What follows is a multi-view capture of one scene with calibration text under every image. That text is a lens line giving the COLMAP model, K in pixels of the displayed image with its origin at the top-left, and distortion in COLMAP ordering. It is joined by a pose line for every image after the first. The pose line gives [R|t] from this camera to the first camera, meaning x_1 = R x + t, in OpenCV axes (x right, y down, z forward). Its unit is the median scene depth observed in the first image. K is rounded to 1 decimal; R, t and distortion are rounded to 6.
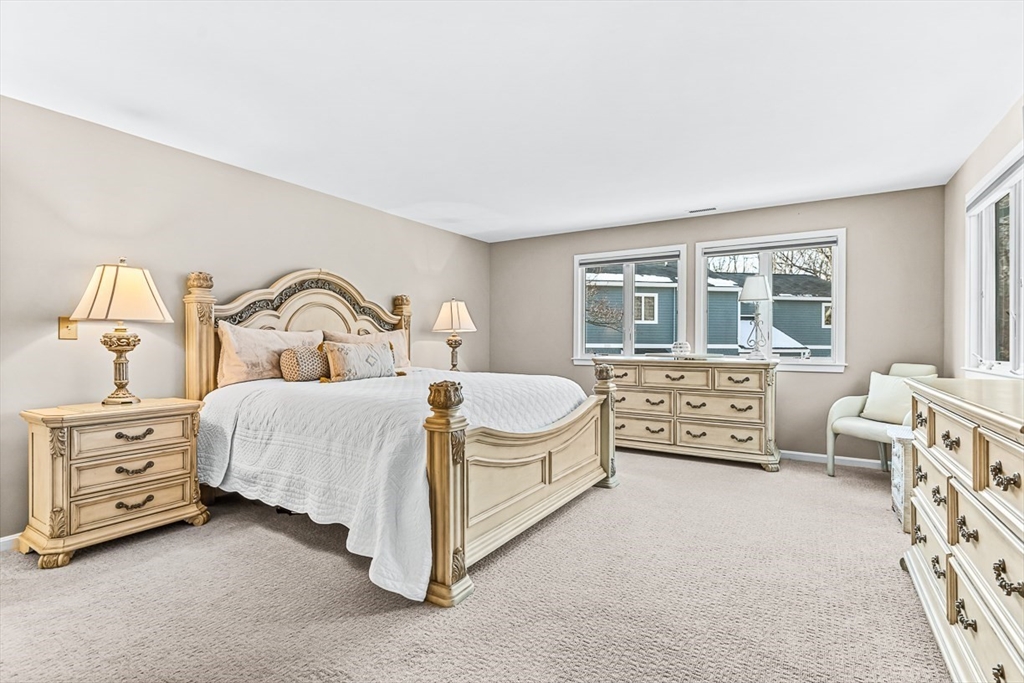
lens RADIAL K [[472.8, 0, 511.9], [0, 472.8, 339.4], [0, 0, 1]] dist [0.001336, 0.000547]
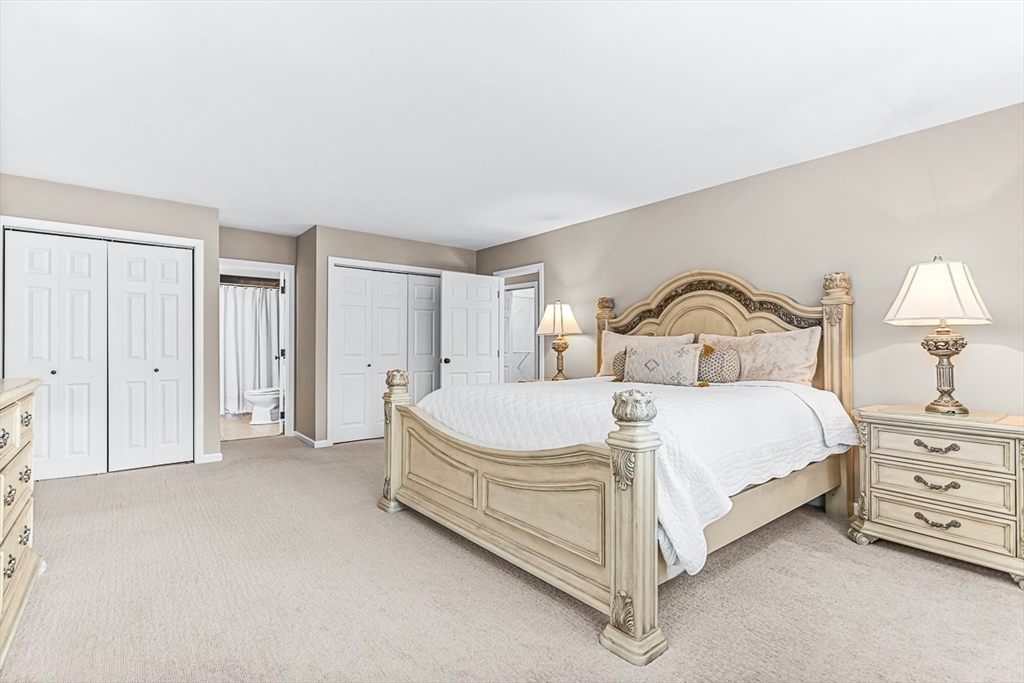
lens RADIAL K [[472.8, 0, 511.9], [0, 472.8, 339.4], [0, 0, 1]] dist [0.001336, 0.000547]
pose [[-0.318300, -0.015403, -0.947865, 0.595091], [0.007616, 0.999794, -0.018805, 0.007180], [0.947959, -0.013205, -0.318117, 0.895327]]
